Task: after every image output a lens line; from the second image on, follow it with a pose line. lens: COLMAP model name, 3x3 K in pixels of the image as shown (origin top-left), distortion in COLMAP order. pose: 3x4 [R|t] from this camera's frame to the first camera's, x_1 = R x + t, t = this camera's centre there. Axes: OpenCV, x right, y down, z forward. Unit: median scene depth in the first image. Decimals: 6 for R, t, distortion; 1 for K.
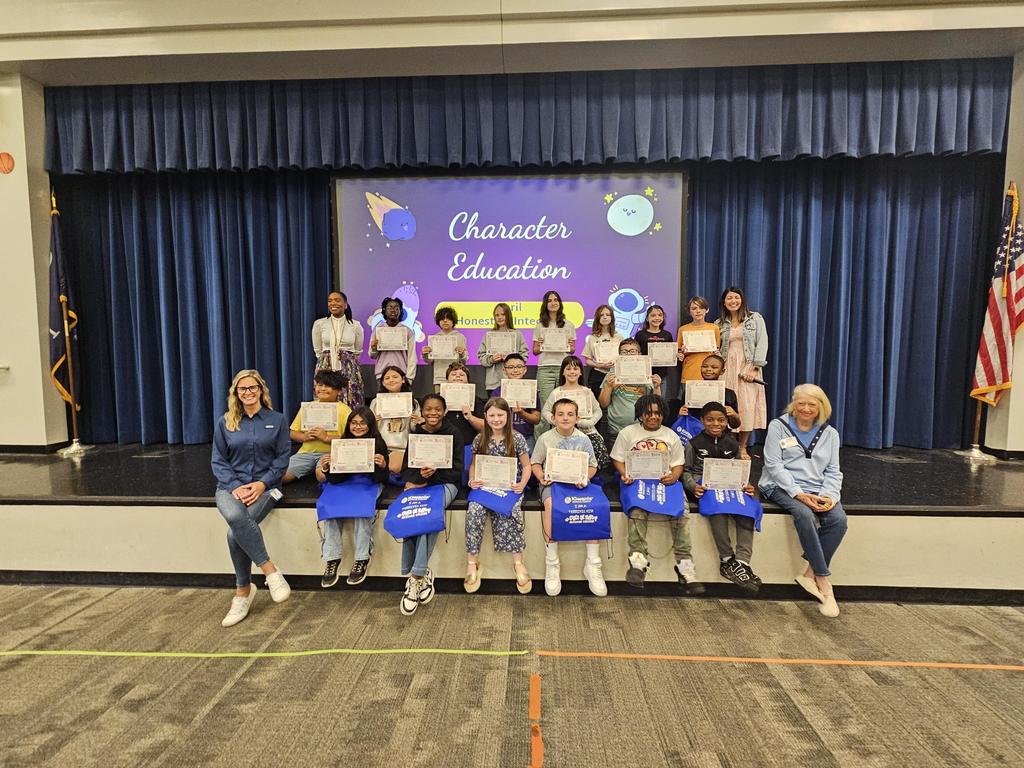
lens RADIAL K [[460.6, 0, 513.2], [0, 460.6, 382.5], [0, 0, 1]] dist [0.000884, 0.000504]
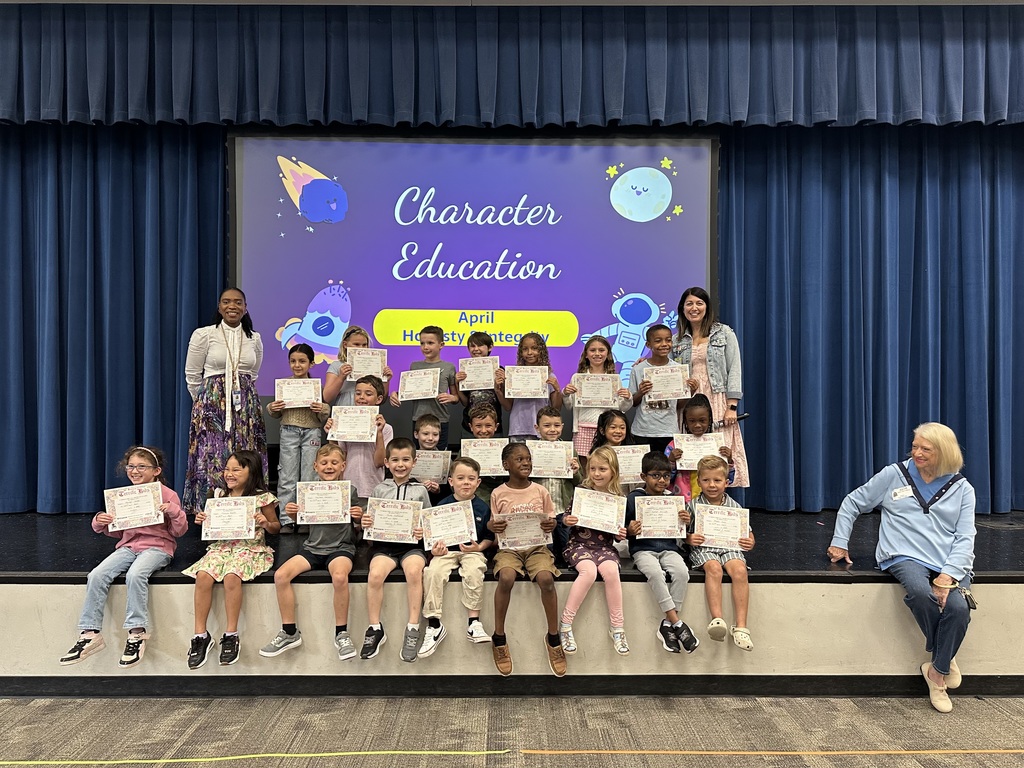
lens RADIAL K [[716.7, 0, 510.5], [0, 716.7, 385.5], [0, 0, 1]] dist [0.056092, -0.035100]
pose [[0.998596, 0.003936, 0.052822, -0.016193], [-0.000675, 0.998101, -0.061599, 0.013988], [-0.052965, 0.061477, 0.996702, -0.129558]]
